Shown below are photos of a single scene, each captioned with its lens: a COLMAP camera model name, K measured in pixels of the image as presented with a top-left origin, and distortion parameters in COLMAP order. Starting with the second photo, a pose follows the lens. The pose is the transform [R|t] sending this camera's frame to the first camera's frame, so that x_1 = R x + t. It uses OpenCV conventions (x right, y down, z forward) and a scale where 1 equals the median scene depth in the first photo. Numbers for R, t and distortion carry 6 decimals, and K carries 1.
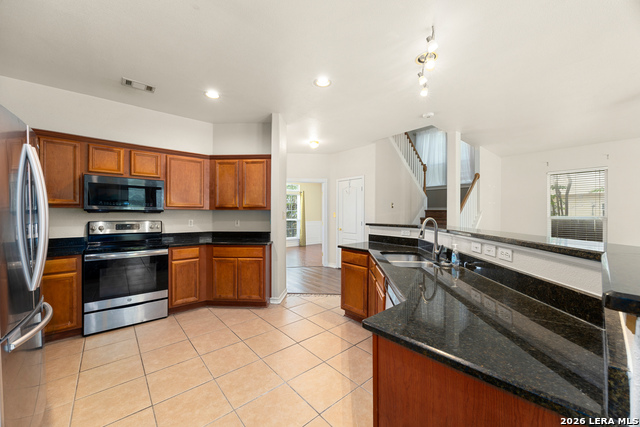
lens RADIAL K [[248.9, 0, 324.1], [0, 248.9, 214.2], [0, 0, 1]] dist [-0.001919, -0.000397]
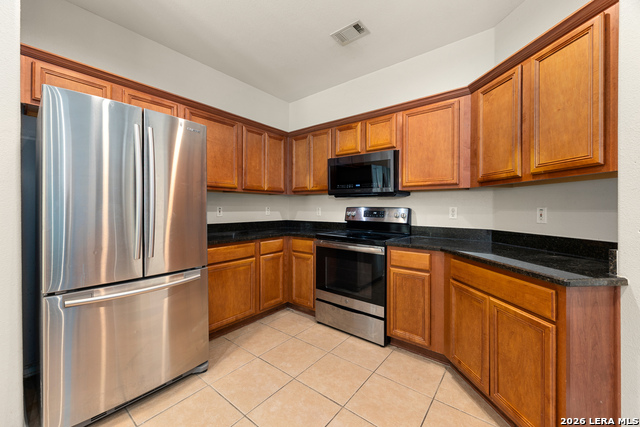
lens RADIAL K [[248.9, 0, 321.6], [0, 248.9, 207.9], [0, 0, 1]] dist [-0.001919, -0.000397]
pose [[0.173160, -0.000859, -0.984893, 0.011455], [-0.006932, 0.999974, -0.002091, 0.031532], [0.984869, 0.007190, 0.173150, 0.651227]]
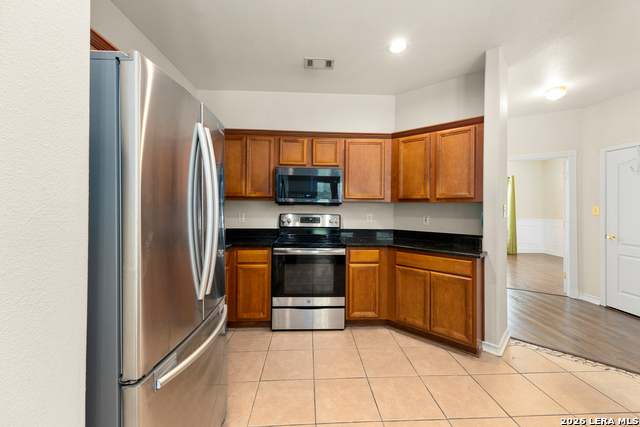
lens RADIAL K [[262.3, 0, 318.2], [0, 262.3, 202.3], [0, 0, 1]] dist [0.008842, -0.000153]
pose [[0.779356, -0.001443, -0.626579, -0.129848], [-0.010573, 0.999825, -0.015455, -0.002447], [0.626492, 0.018670, 0.779204, 0.224513]]
